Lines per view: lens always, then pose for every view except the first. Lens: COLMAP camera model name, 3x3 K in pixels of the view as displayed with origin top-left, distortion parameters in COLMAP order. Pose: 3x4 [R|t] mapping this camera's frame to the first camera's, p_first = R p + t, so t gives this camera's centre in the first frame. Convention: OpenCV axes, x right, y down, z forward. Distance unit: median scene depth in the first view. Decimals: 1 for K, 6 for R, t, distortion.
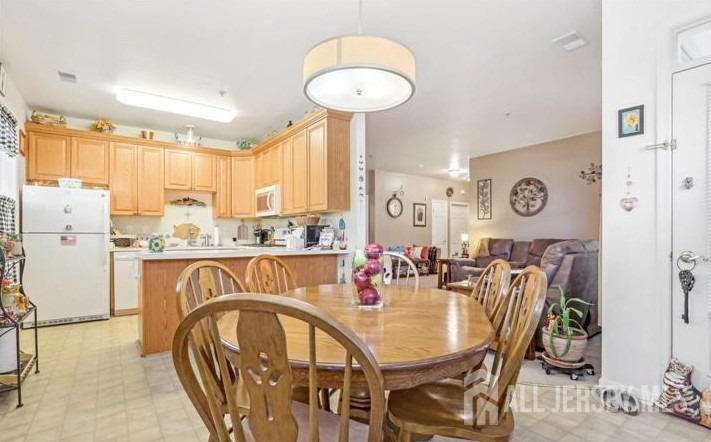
lens RADIAL K [[339.5, 0, 356.2], [0, 339.5, 231.5], [0, 0, 1]] dist [-0.022568, 0.000750]
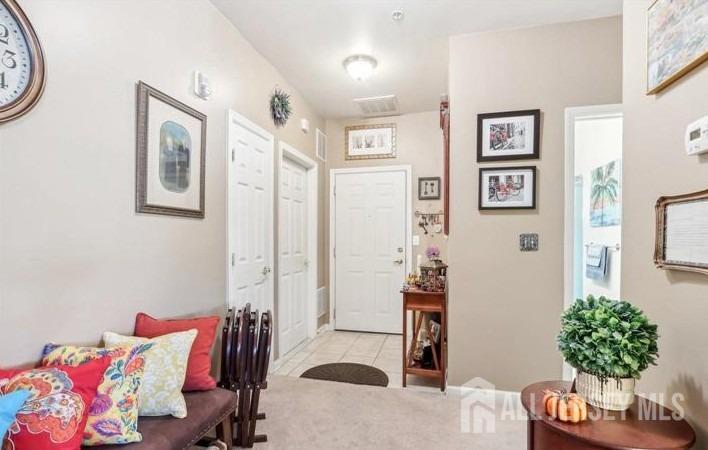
lens RADIAL K [[346.5, 0, 345.8], [0, 346.5, 239.1], [0, 0, 1]] dist [-0.020951, -0.000744]
pose [[0.781410, -0.002320, 0.624014, 0.247899], [-0.008589, 0.999858, 0.014472, -0.008010], [-0.623959, -0.016668, 0.781279, 1.378912]]
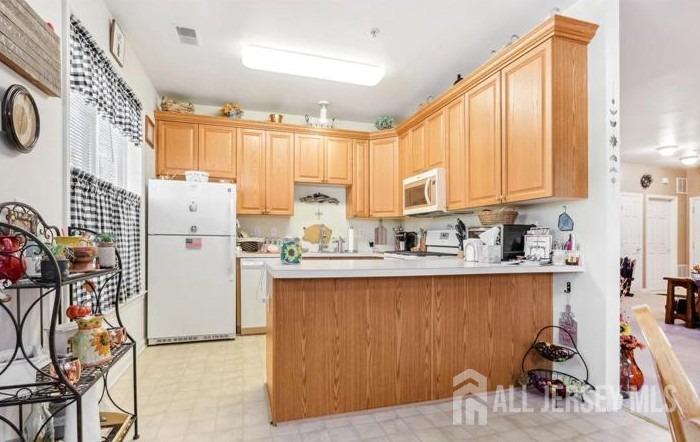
lens RADIAL K [[342.6, 0, 349.4], [0, 342.6, 237.8], [0, 0, 1]] dist [-0.020951, -0.000744]
pose [[0.944645, 0.007136, -0.328018, -0.155490], [-0.005244, 0.999964, 0.006650, 0.002947], [0.328053, -0.004562, 0.944648, 0.236131]]
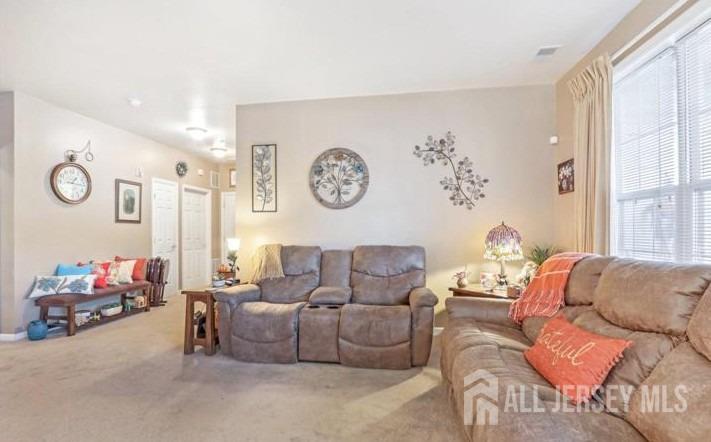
lens RADIAL K [[339.5, 0, 349.7], [0, 339.5, 229.8], [0, 0, 1]] dist [-0.022568, 0.000750]
pose [[0.698396, -0.001644, 0.715709, 0.082456], [-0.001444, 0.999992, 0.003706, -0.010061], [-0.715710, -0.003622, 0.698388, 0.634097]]
